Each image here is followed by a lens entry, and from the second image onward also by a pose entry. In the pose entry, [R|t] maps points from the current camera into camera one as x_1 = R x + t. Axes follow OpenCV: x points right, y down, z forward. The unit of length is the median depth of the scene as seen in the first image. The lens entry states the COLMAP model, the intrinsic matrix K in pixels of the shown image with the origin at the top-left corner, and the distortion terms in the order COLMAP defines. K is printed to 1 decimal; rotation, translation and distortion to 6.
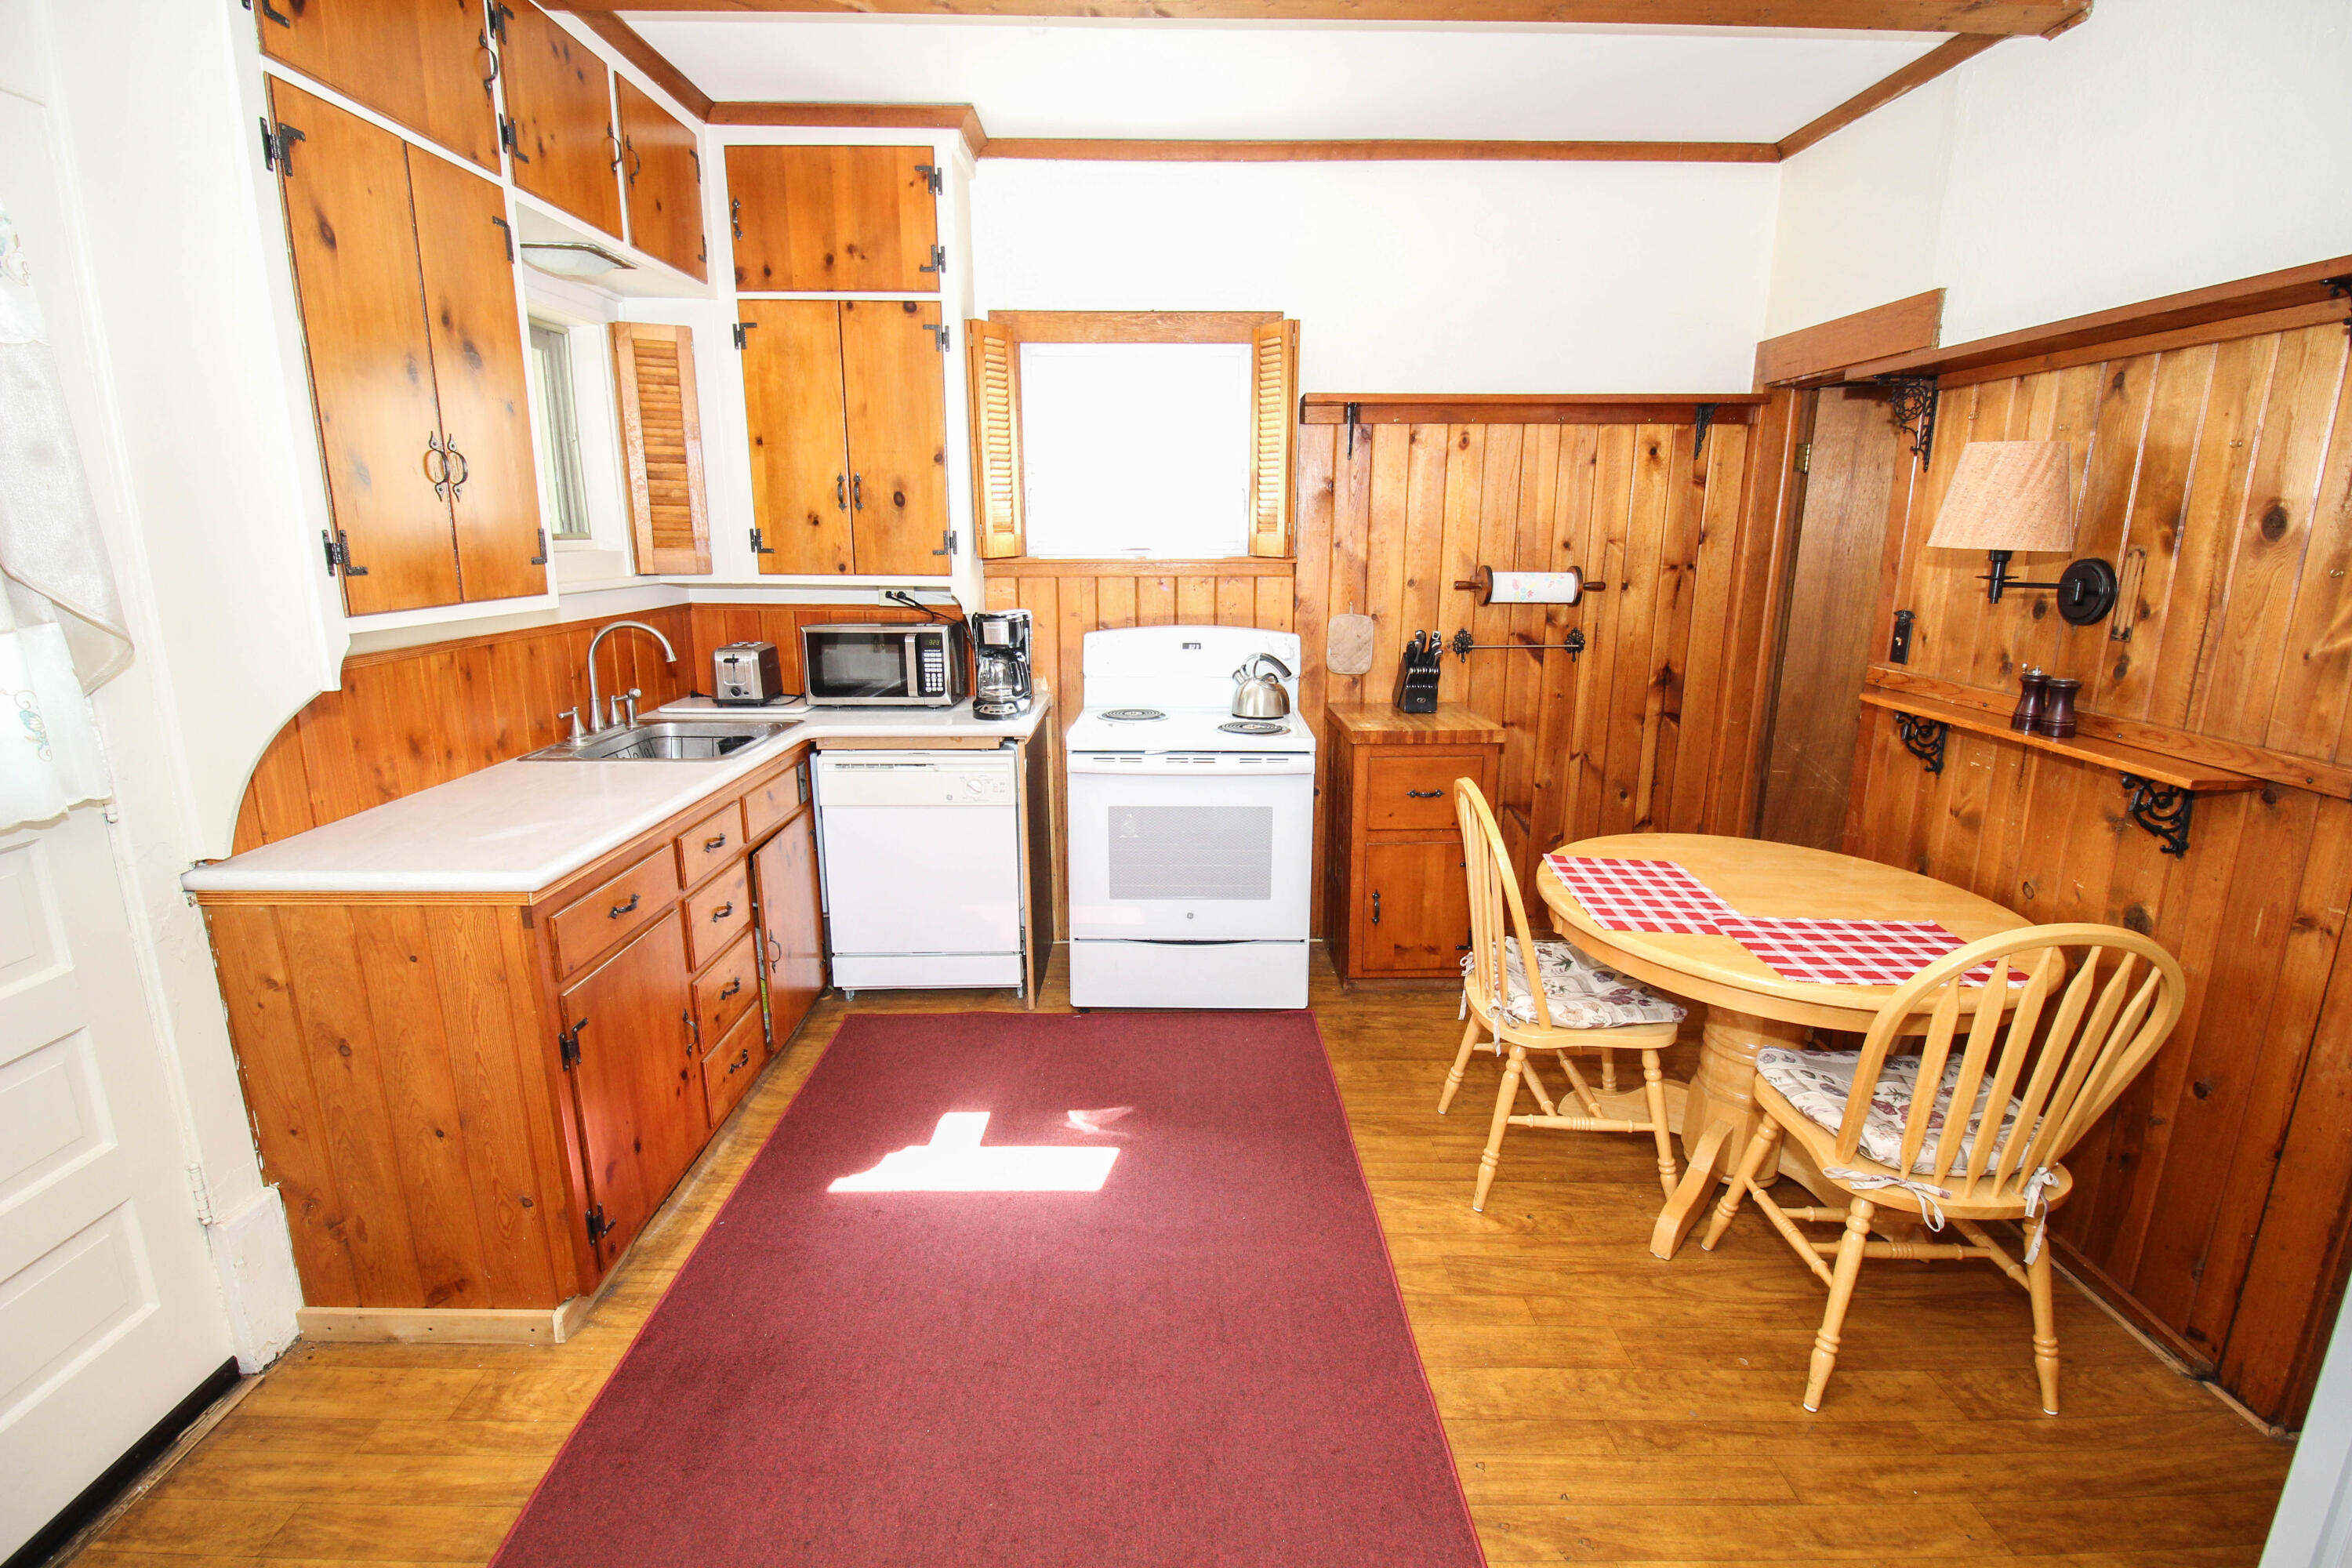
lens RADIAL K [[1091.2, 0, 1170.8], [0, 1091.2, 782.8], [0, 0, 1]] dist [-0.004264, -0.009070]
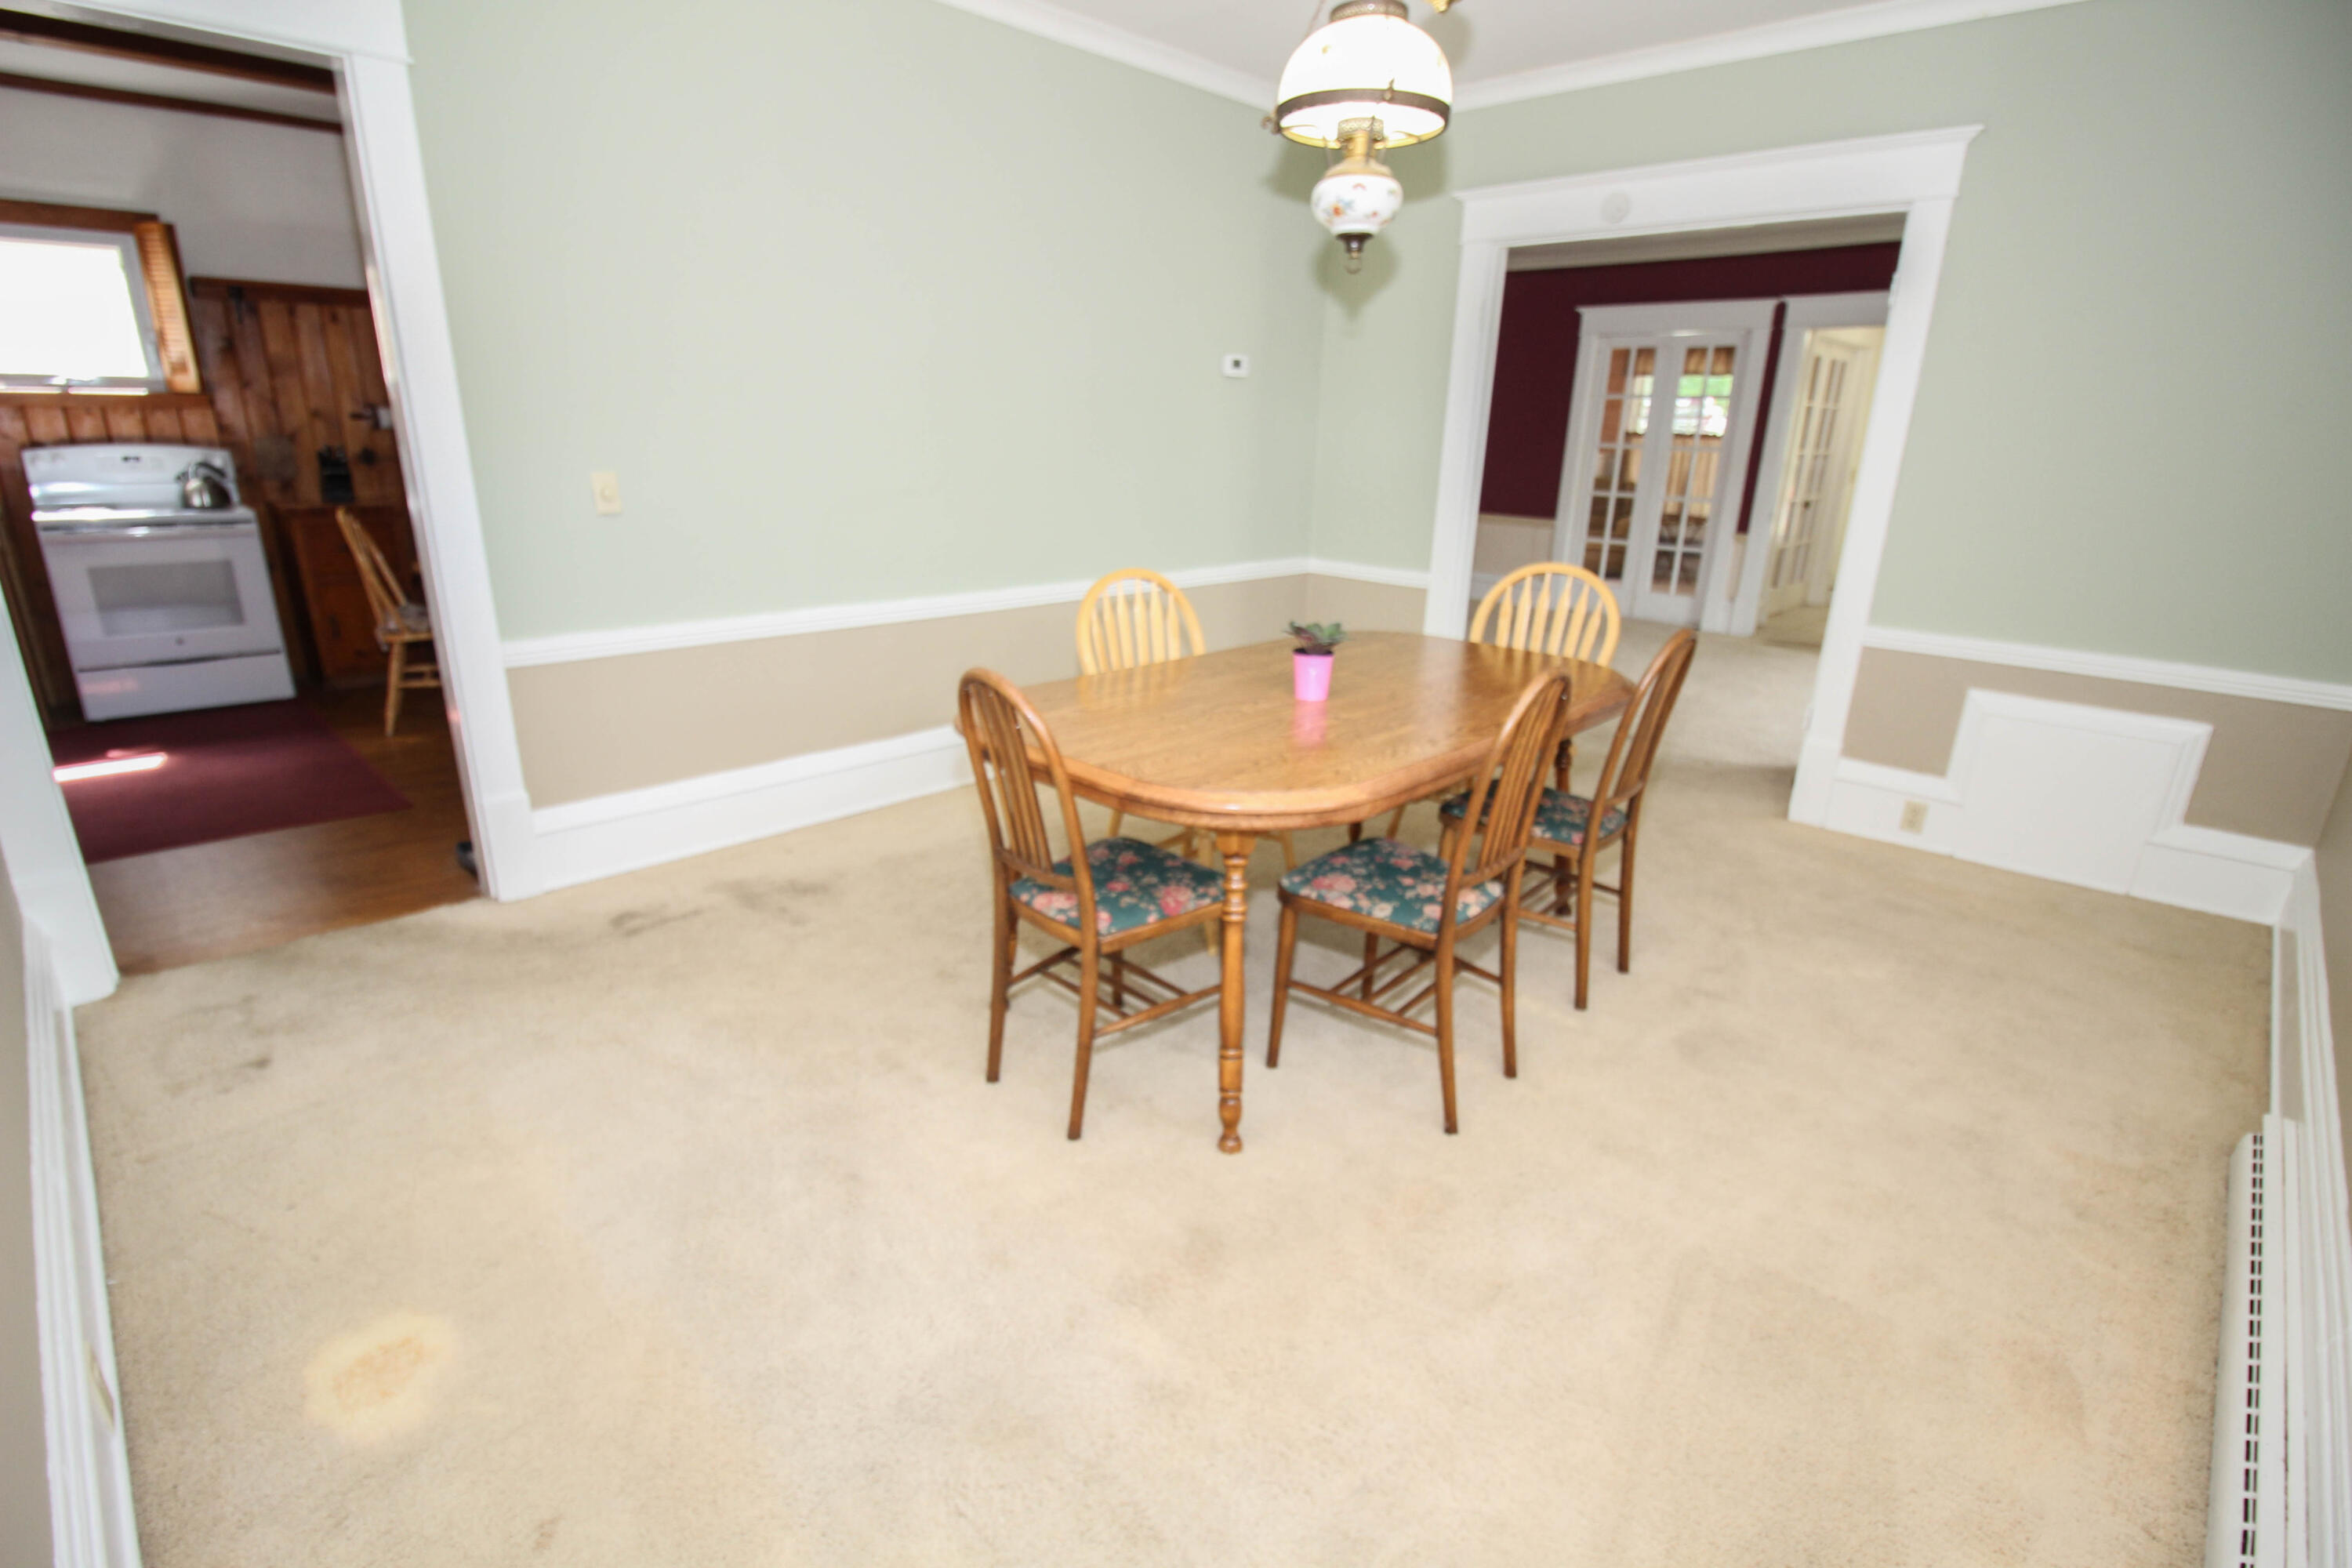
lens RADIAL K [[1091.2, 0, 1169.6], [0, 1091.2, 789.3], [0, 0, 1]] dist [-0.004264, -0.009070]
pose [[0.698029, -0.210926, 0.684300, -0.095847], [0.146440, 0.977485, 0.151918, 0.305111], [-0.700936, -0.005835, 0.713200, -1.007380]]
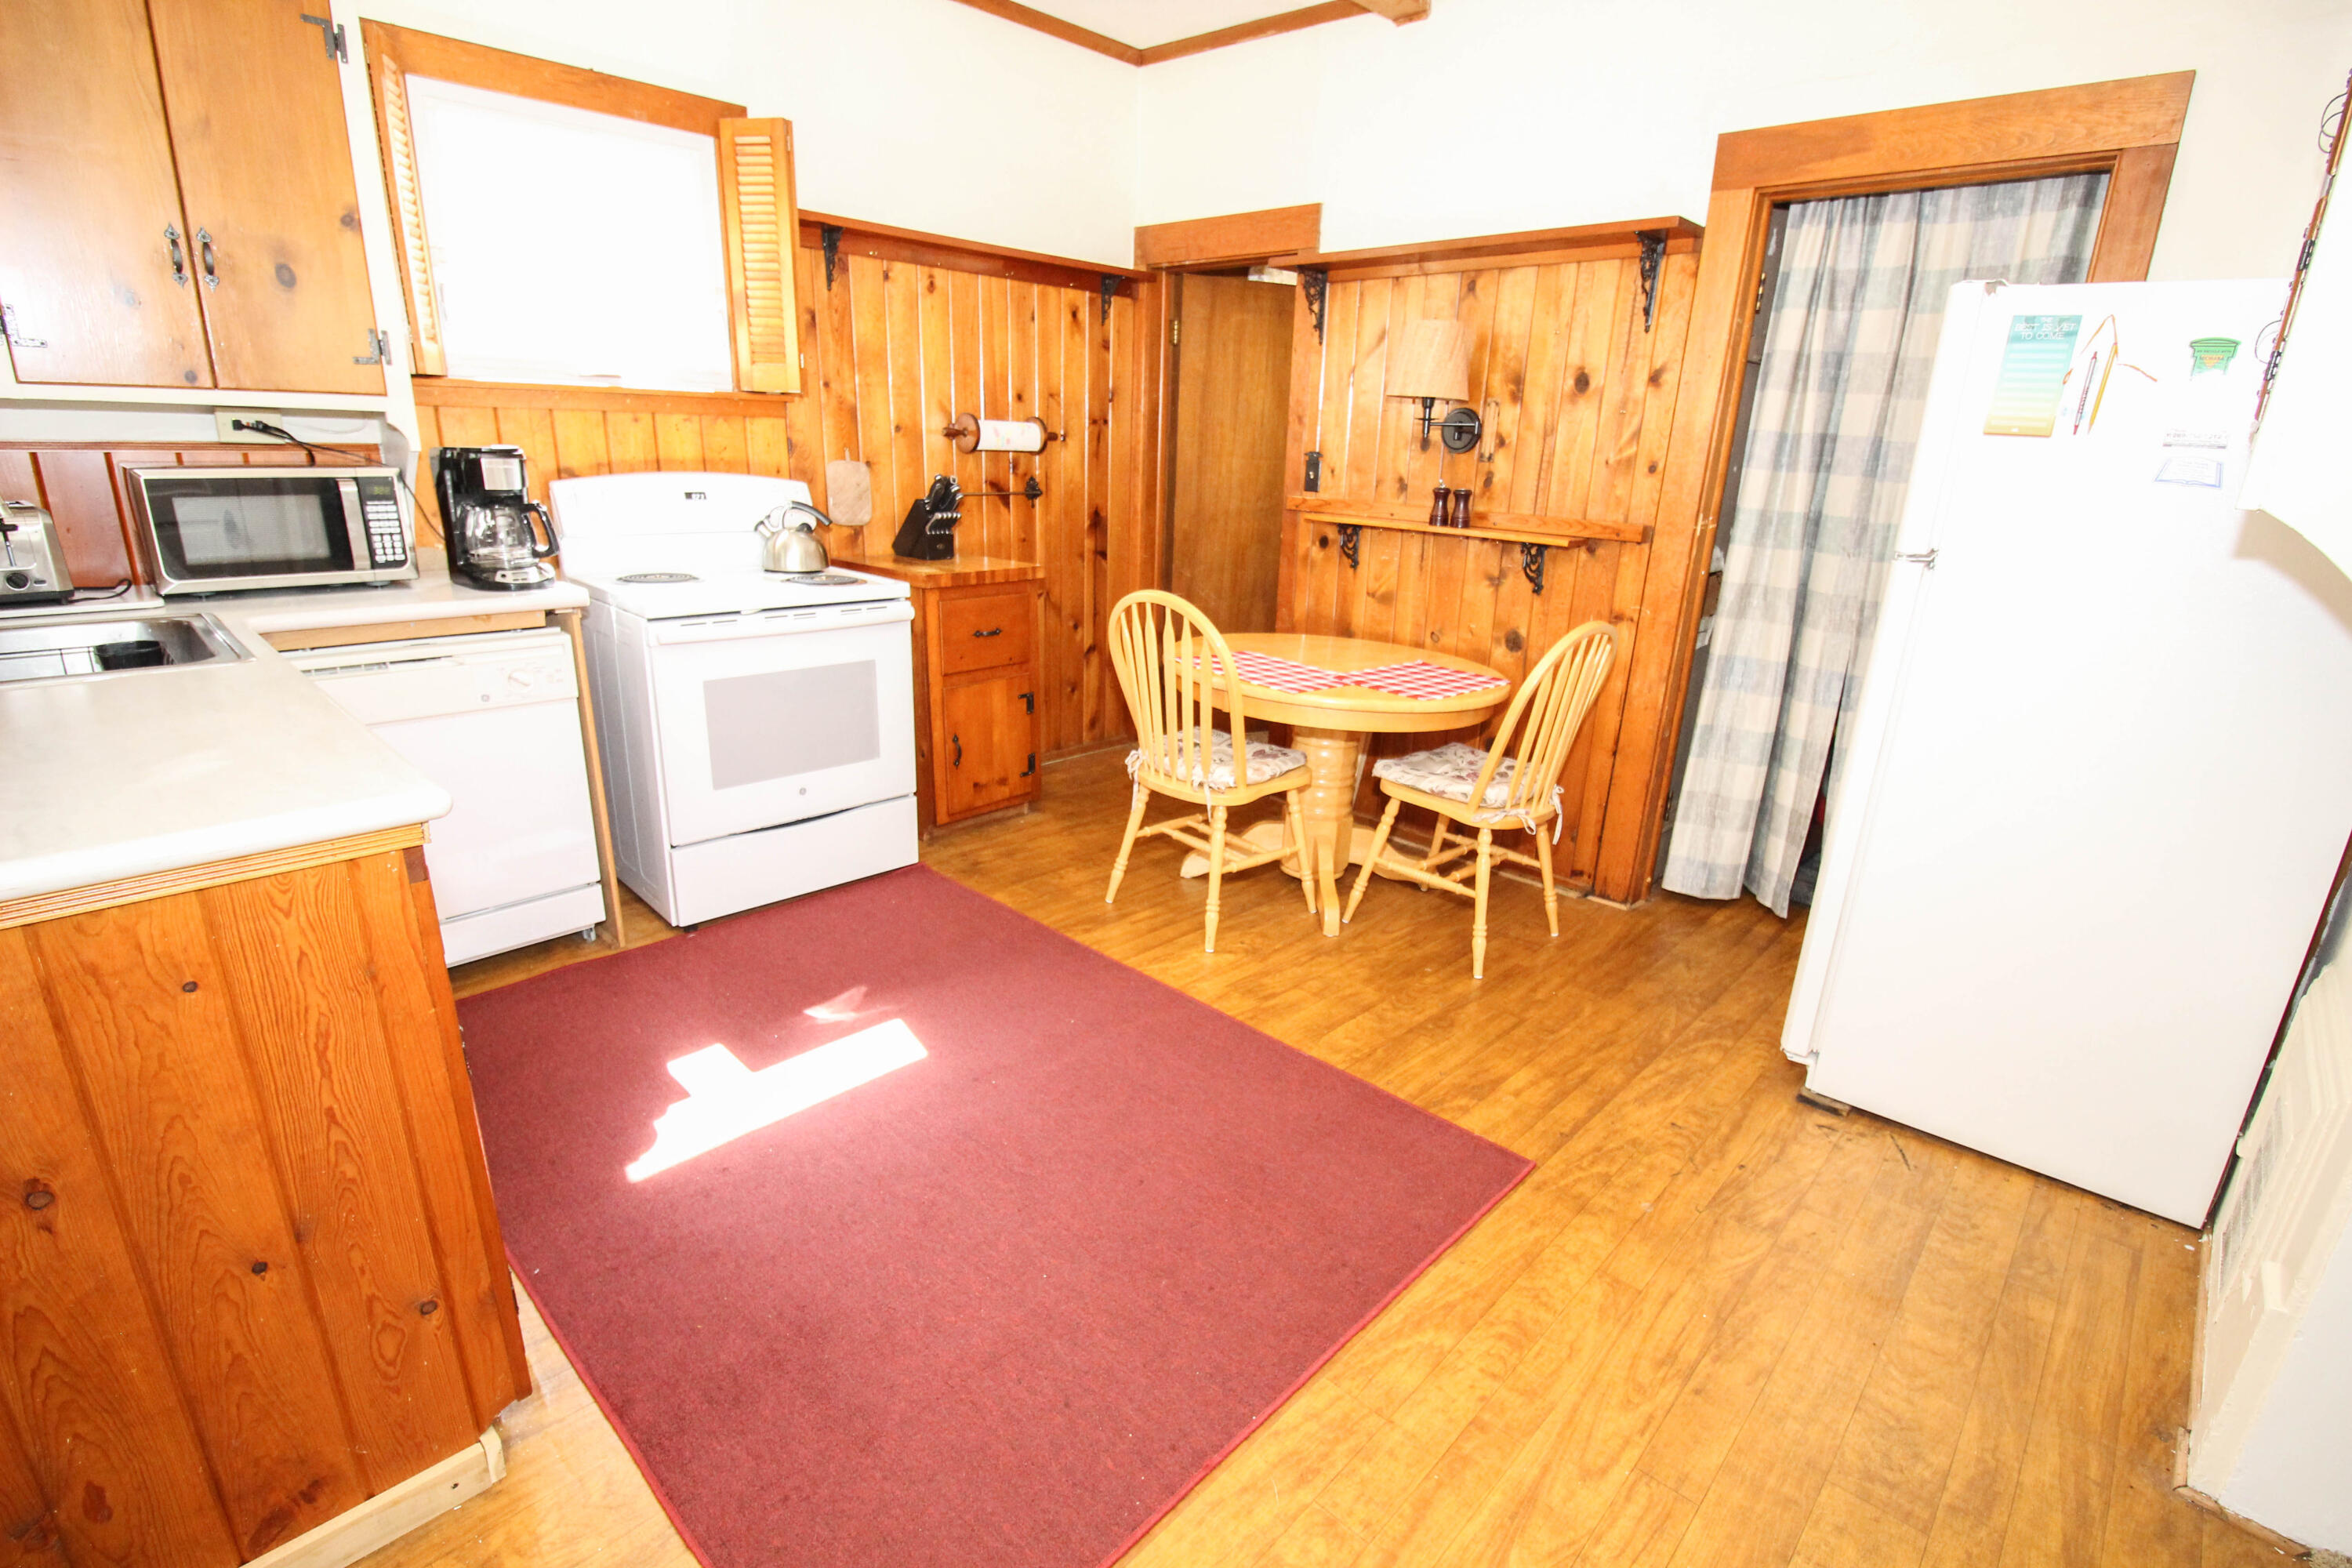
lens RADIAL K [[1091.2, 0, 1182.9], [0, 1091.2, 785.4], [0, 0, 1]] dist [-0.004264, -0.009070]
pose [[0.695472, -0.196216, 0.691244, -0.410270], [0.129253, 0.980464, 0.148271, 0.024203], [-0.706833, -0.013773, 0.707246, 0.135470]]
